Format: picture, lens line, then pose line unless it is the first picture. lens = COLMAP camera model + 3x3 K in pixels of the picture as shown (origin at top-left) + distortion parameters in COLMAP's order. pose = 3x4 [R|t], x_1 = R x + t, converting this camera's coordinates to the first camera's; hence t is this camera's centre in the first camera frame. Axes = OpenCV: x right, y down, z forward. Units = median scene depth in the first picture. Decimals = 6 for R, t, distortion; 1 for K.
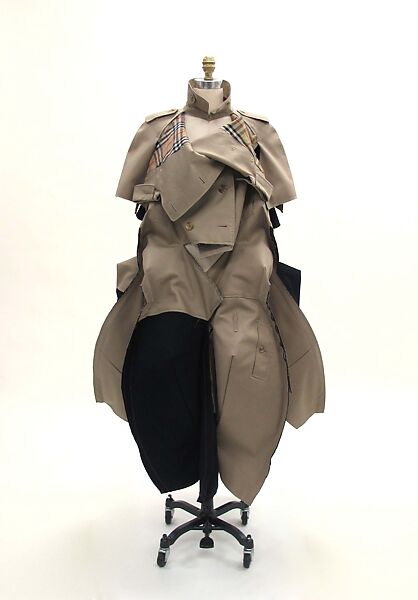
lens RADIAL K [[507.0, 0, 209.0], [0, 507.0, 300.0], [0, 0, 1]] dist [-0.002261, 0.001163]
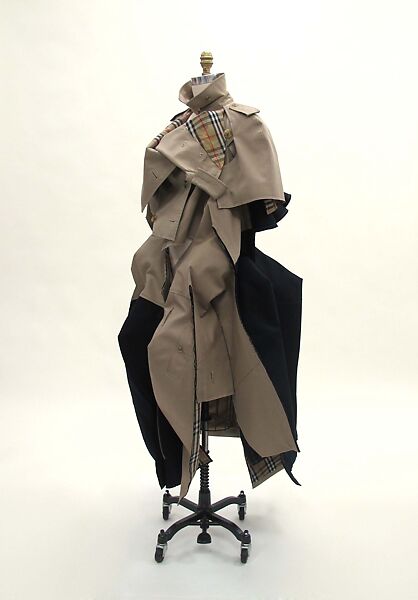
lens RADIAL K [[507.0, 0, 209.0], [0, 507.0, 300.0], [0, 0, 1]] dist [-0.002261, 0.001163]
pose [[0.750695, 0.189536, -0.632877, 0.720413], [-0.181230, 0.980294, 0.078612, -0.080888], [0.635305, 0.055683, 0.770251, 0.264292]]
